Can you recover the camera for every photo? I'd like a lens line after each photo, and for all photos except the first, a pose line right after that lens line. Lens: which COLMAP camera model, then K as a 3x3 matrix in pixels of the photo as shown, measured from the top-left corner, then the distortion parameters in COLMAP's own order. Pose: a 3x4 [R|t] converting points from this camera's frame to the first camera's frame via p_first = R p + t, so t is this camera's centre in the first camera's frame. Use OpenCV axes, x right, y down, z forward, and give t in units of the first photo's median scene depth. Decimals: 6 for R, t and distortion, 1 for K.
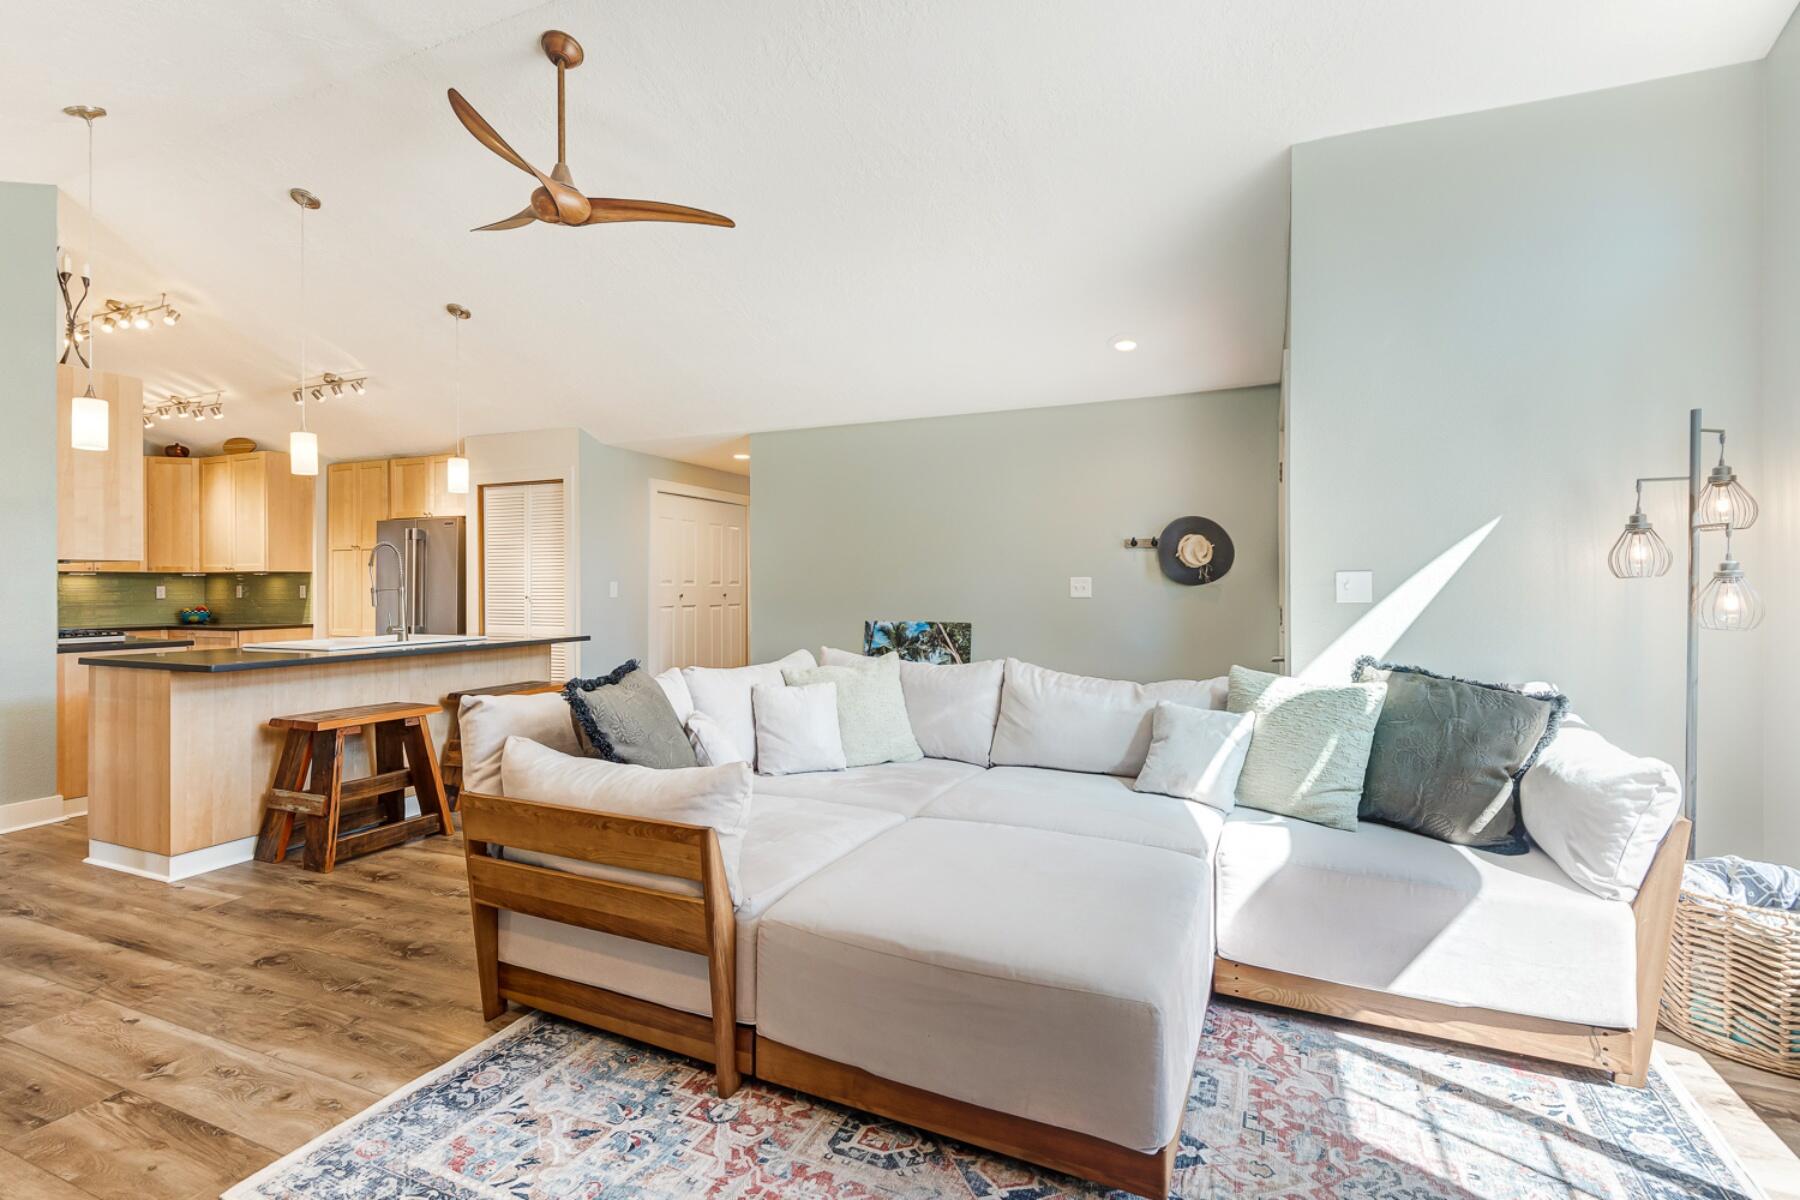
lens RADIAL K [[857.5, 0, 874.0], [0, 857.5, 585.8], [0, 0, 1]] dist [0.022028, -0.018457]
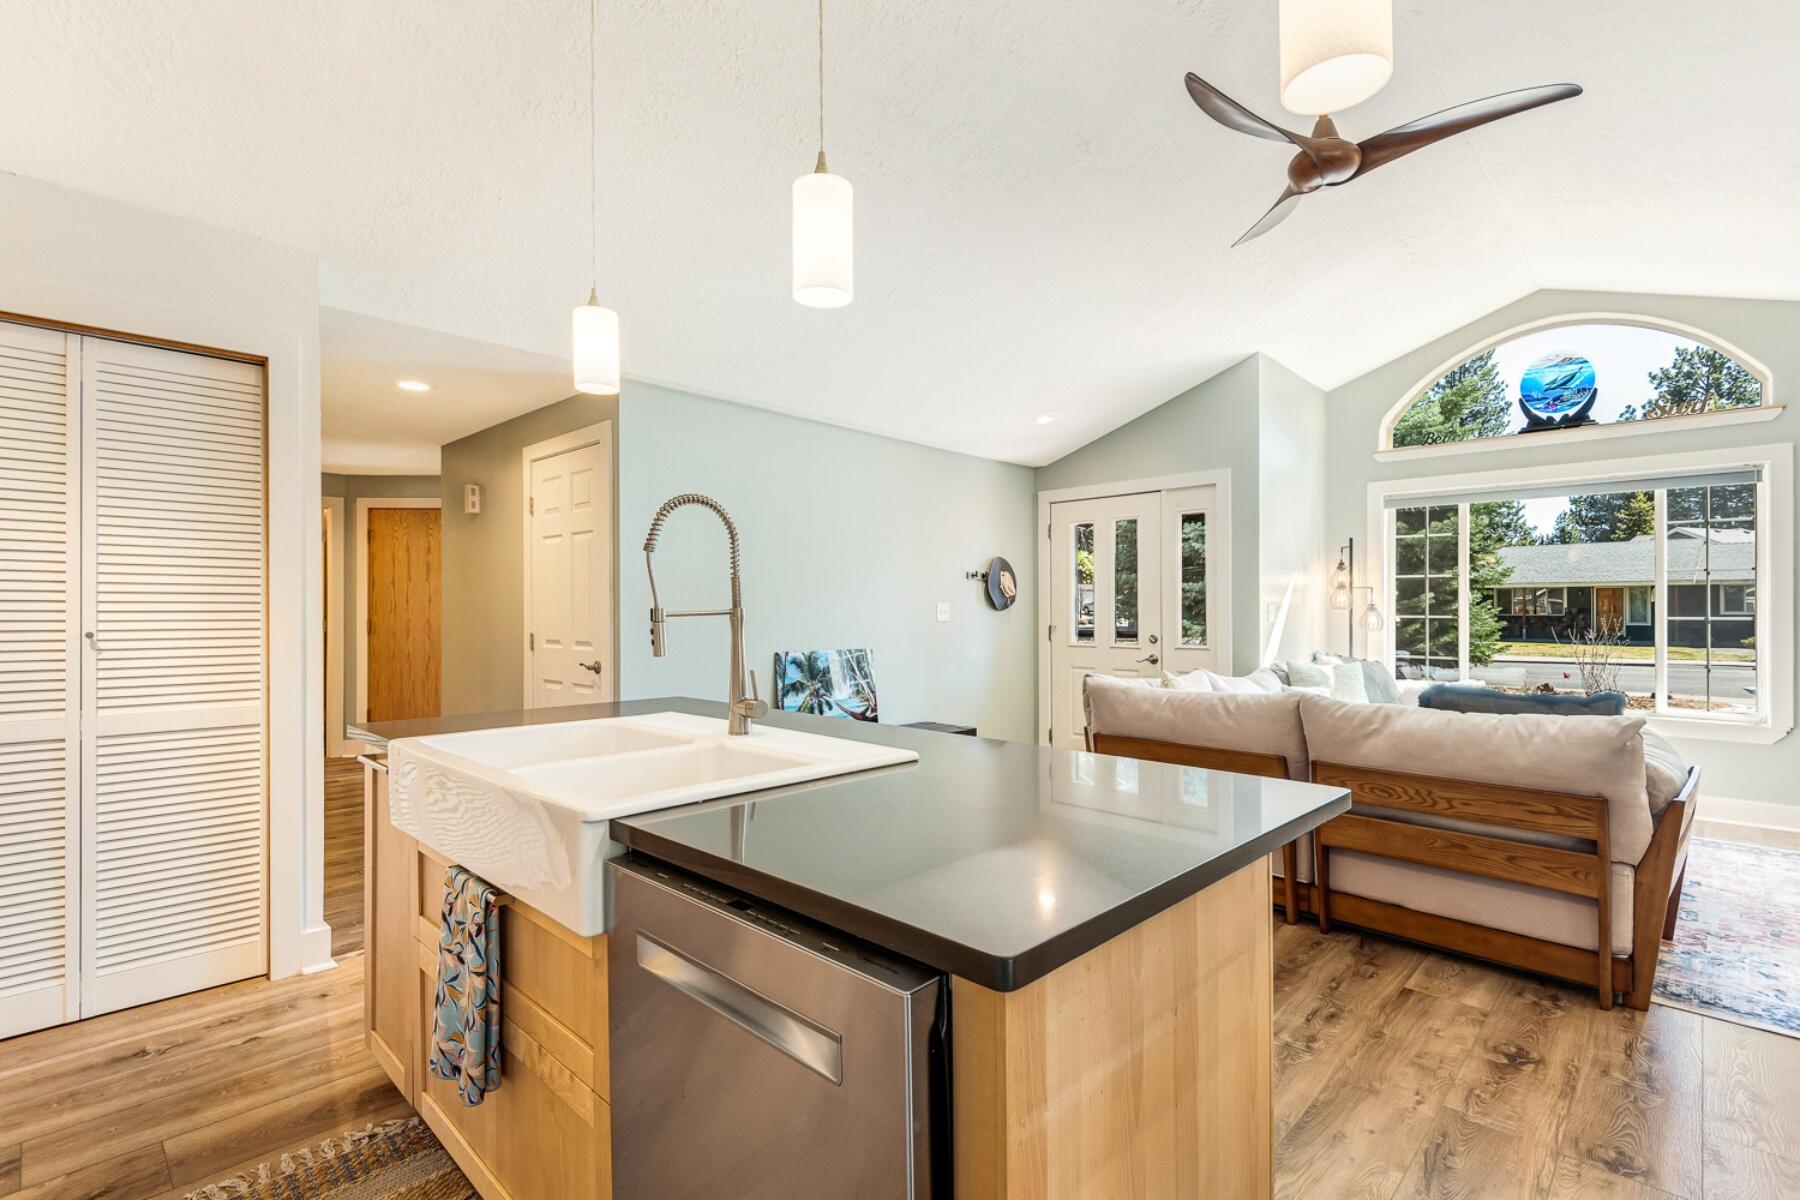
lens RADIAL K [[825.7, 0, 895.0], [0, 825.7, 605.1], [0, 0, 1]] dist [0.022765, -0.015340]
pose [[0.344478, 0.009732, 0.938744, -0.940859], [-0.004846, 0.999951, -0.008588, 0.002491], [-0.938782, -0.001590, 0.344509, 0.814565]]
